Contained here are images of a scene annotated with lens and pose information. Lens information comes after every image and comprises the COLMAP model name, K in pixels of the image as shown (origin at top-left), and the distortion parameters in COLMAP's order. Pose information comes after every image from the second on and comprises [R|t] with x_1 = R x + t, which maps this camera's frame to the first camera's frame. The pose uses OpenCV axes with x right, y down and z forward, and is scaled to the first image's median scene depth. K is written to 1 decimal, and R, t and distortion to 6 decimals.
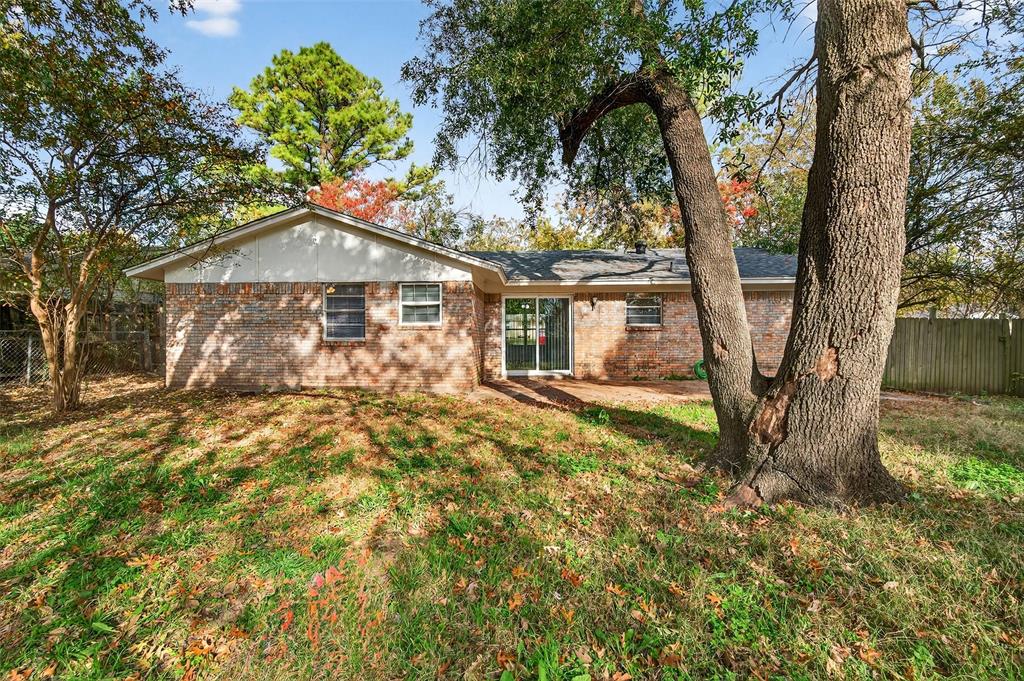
lens RADIAL K [[403.1, 0, 510.6], [0, 403.1, 341.6], [0, 0, 1]] dist [0.000529, 0.000074]
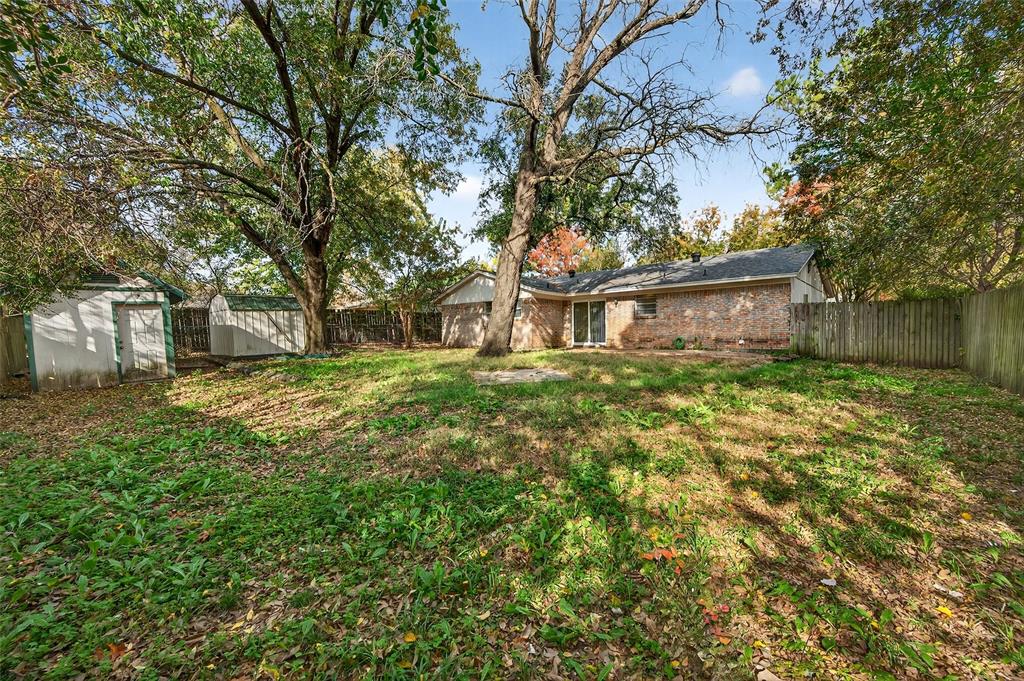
lens RADIAL K [[403.1, 0, 513.0], [0, 403.1, 337.2], [0, 0, 1]] dist [0.000529, 0.000074]
pose [[0.763010, 0.002900, -0.646381, 1.002631], [-0.003578, 0.999994, 0.000262, 0.051060], [0.646377, 0.002113, 0.763015, -0.580177]]
